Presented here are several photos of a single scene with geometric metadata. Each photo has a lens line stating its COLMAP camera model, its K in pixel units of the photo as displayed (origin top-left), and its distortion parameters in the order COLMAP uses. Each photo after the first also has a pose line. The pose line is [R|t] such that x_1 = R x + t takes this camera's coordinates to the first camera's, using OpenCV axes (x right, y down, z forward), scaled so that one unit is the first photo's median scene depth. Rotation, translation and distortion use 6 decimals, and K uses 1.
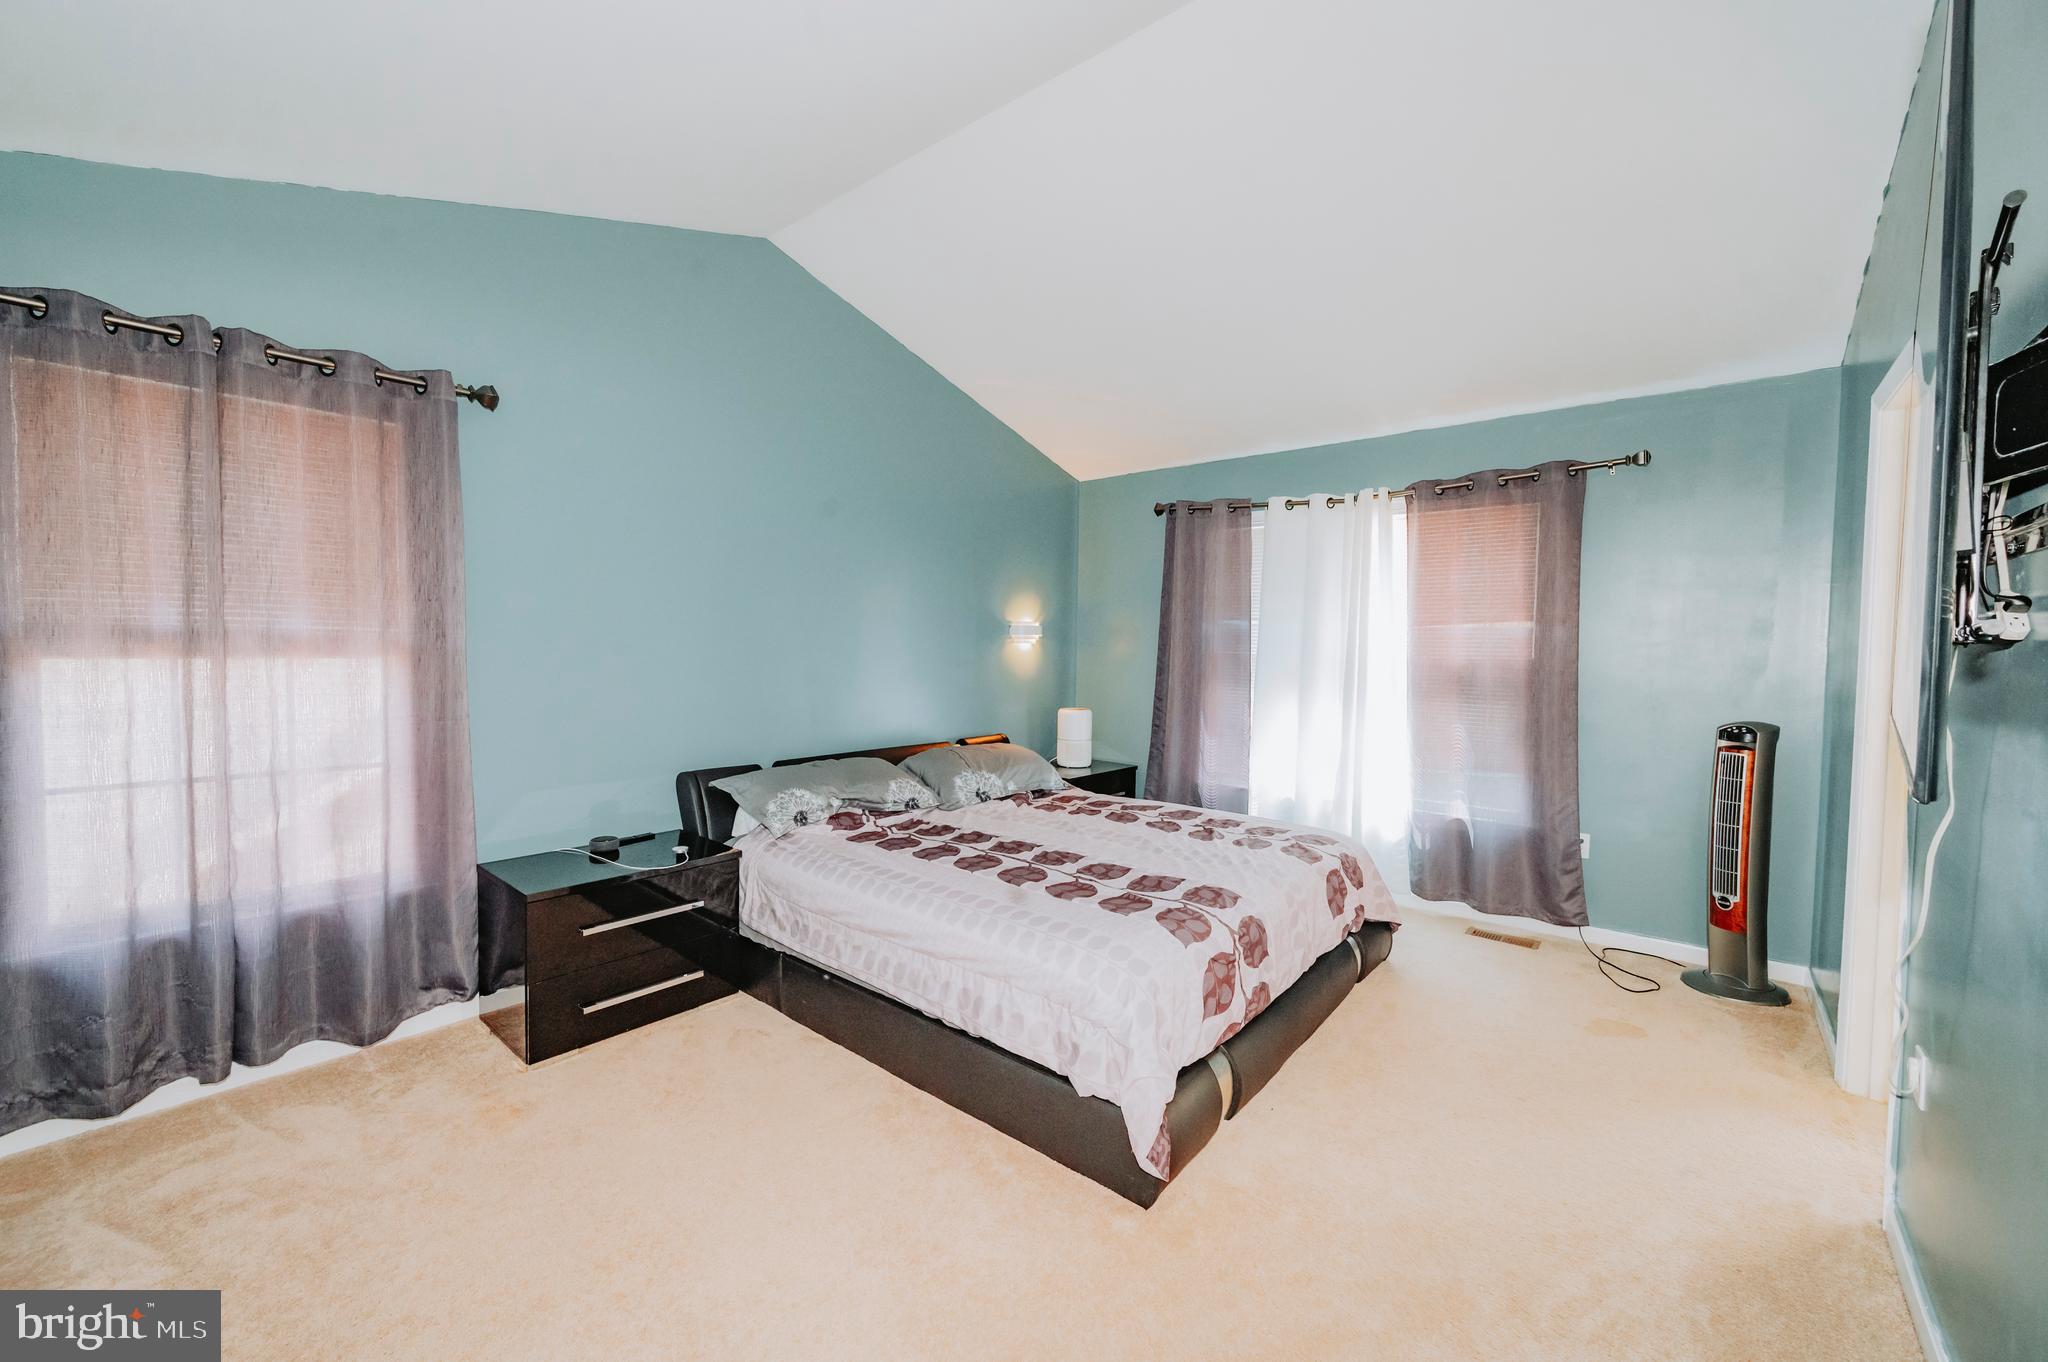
lens RADIAL K [[801.0, 0, 1024.9], [0, 801.0, 678.6], [0, 0, 1]] dist [-0.000548, 0.000103]
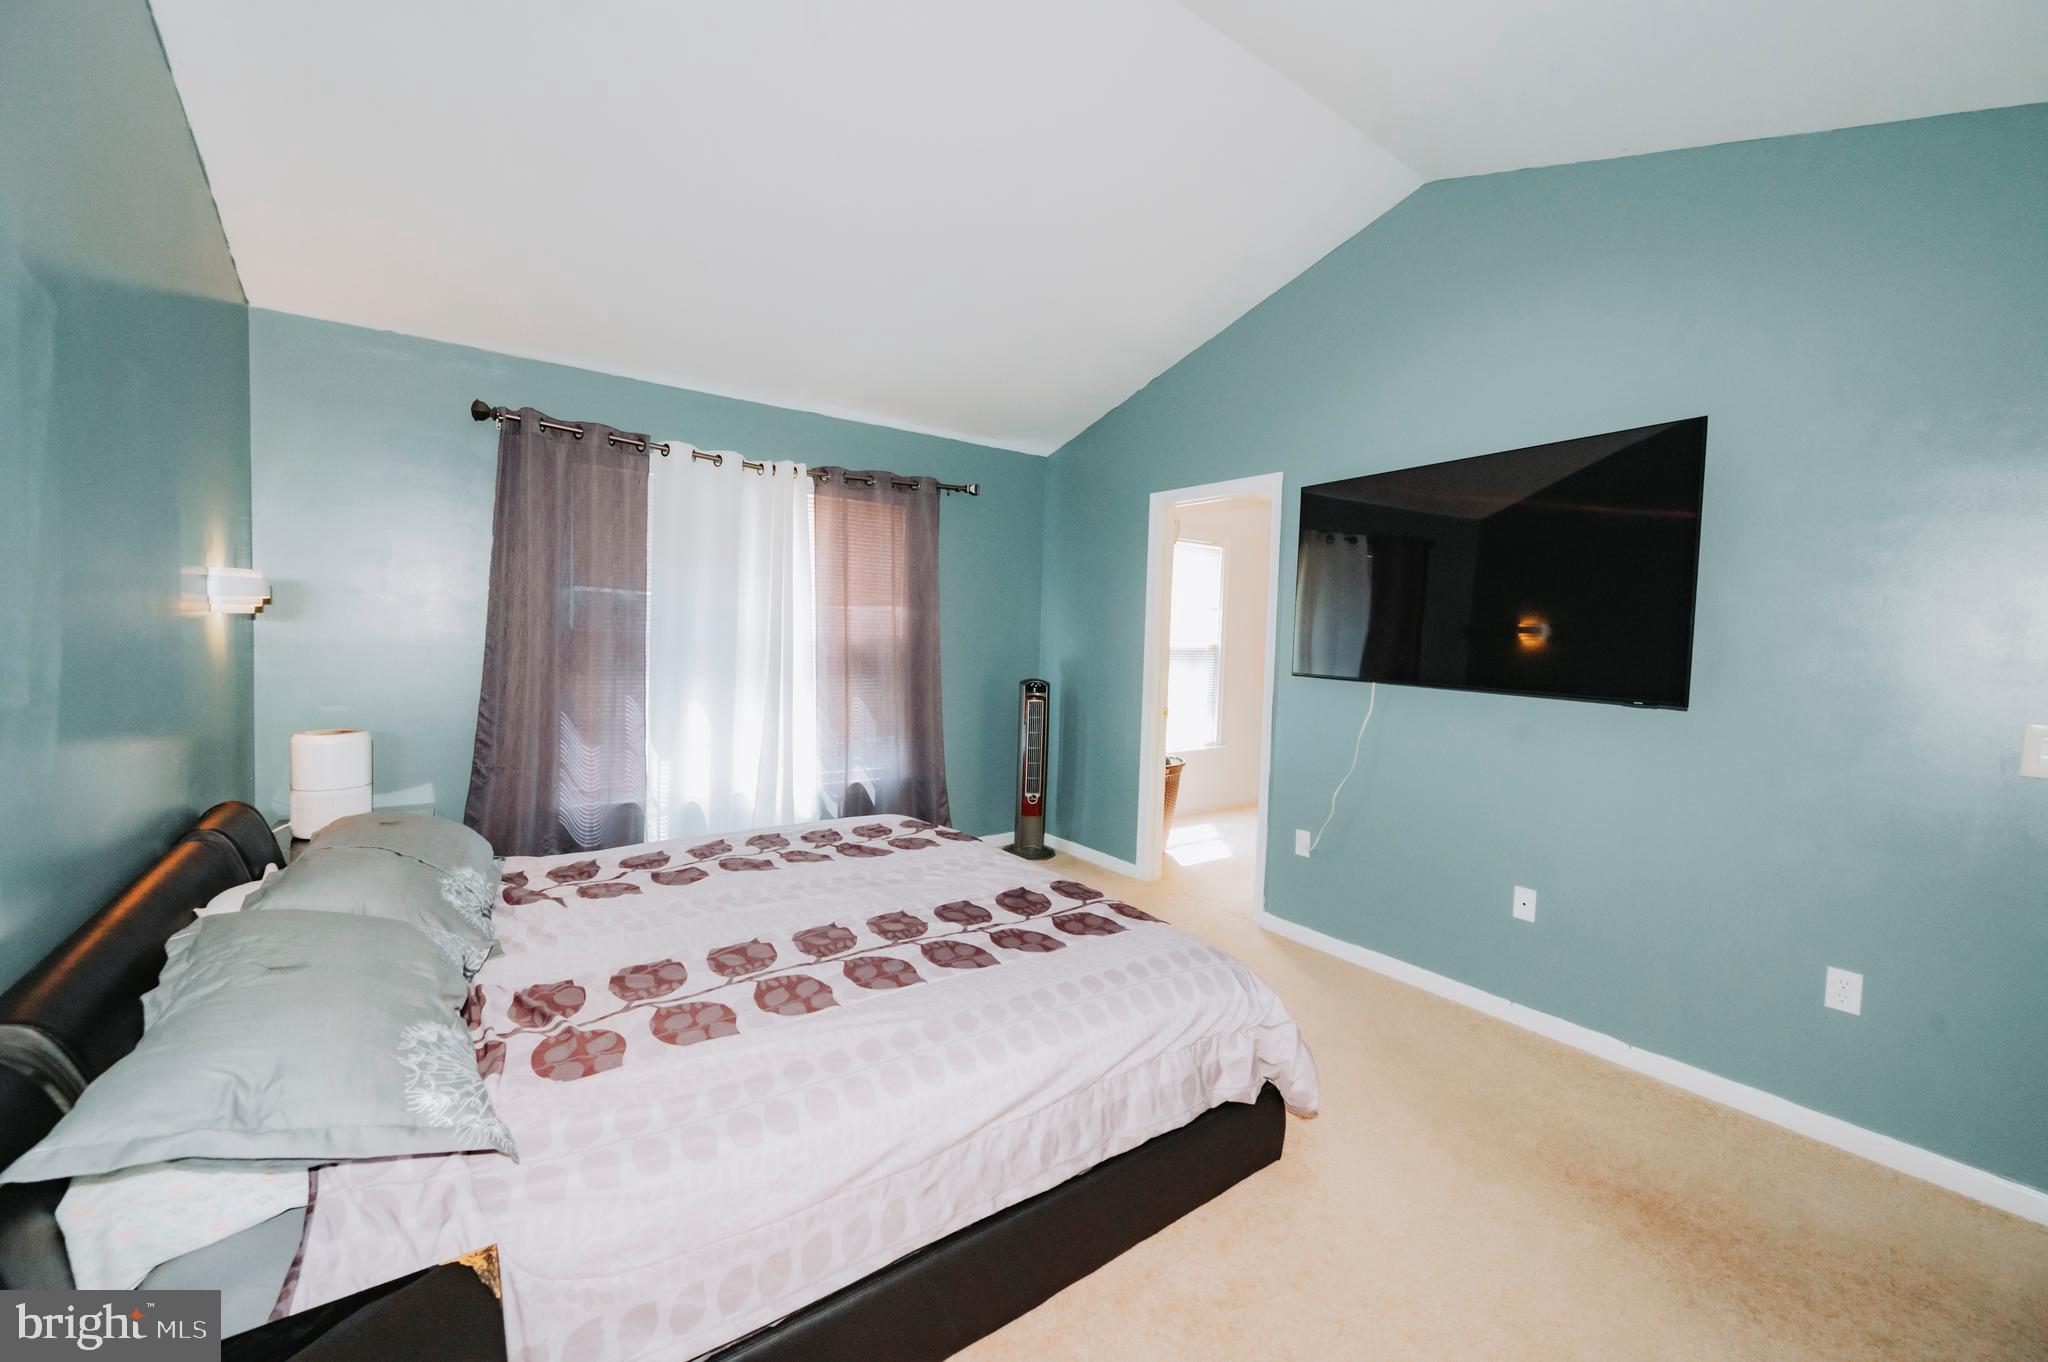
lens RADIAL K [[801.0, 0, 1027.7], [0, 801.0, 671.8], [0, 0, 1]] dist [-0.000548, 0.000103]
pose [[0.230326, -0.054992, 0.971559, -0.488548], [0.017224, 0.998476, 0.052432, -0.034712], [-0.972961, 0.004657, 0.230922, 0.549833]]
